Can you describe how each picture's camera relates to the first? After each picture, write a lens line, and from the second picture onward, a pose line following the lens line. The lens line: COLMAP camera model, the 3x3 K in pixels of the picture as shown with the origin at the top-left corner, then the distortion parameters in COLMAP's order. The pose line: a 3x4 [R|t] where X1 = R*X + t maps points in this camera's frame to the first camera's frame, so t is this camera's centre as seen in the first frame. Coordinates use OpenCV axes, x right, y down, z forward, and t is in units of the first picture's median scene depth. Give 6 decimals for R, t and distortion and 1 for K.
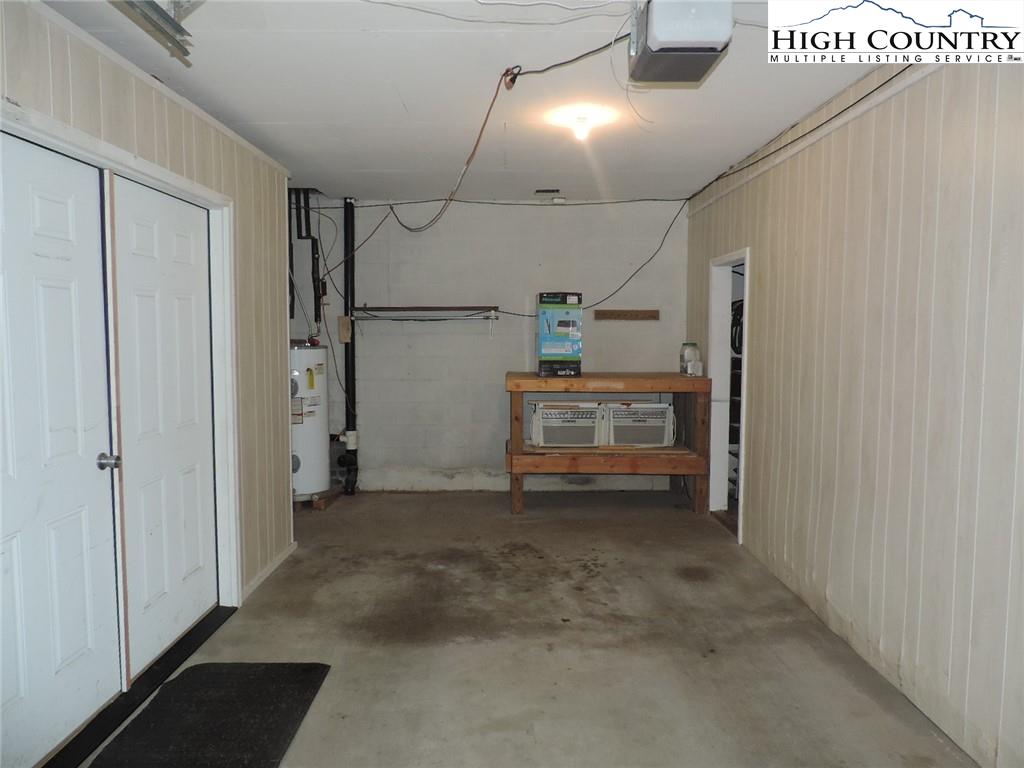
lens RADIAL K [[726.9, 0, 512.0], [0, 726.9, 384.0], [0, 0, 1]] dist [-0.030737, 0.002197]
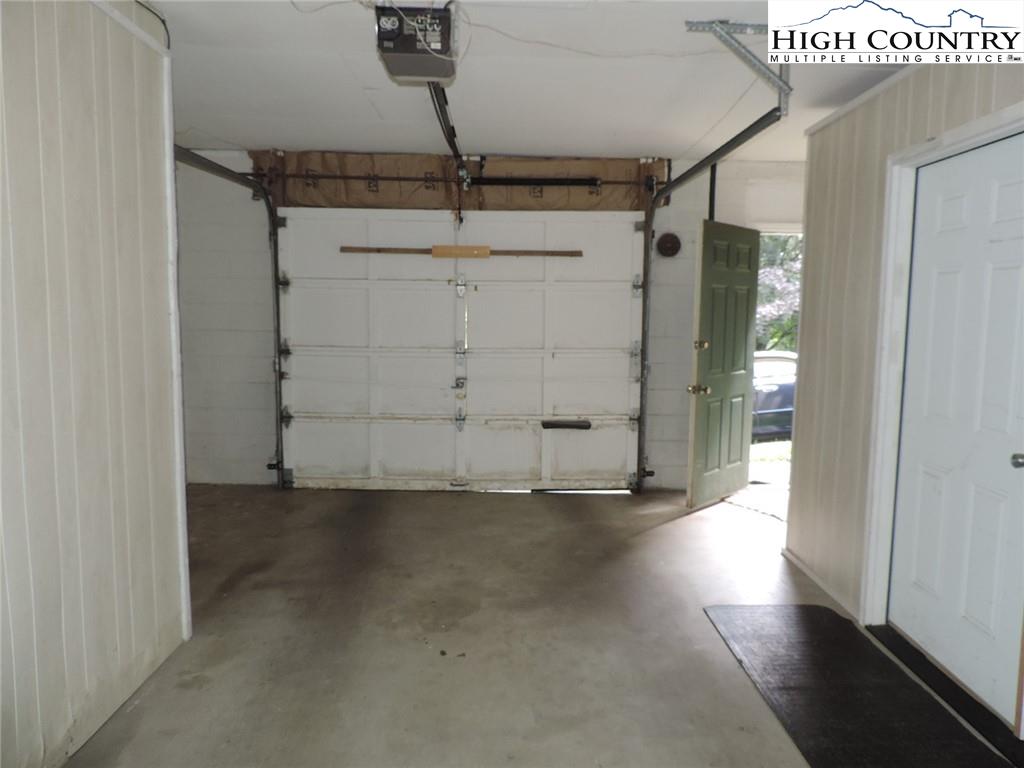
lens RADIAL K [[726.9, 0, 512.0], [0, 726.9, 384.0], [0, 0, 1]] dist [-0.030737, 0.002197]
pose [[-0.999947, -0.008841, -0.005244, 0.069861], [-0.009615, 0.984854, 0.173120, -0.129081], [0.003634, 0.173161, -0.984887, 1.881303]]
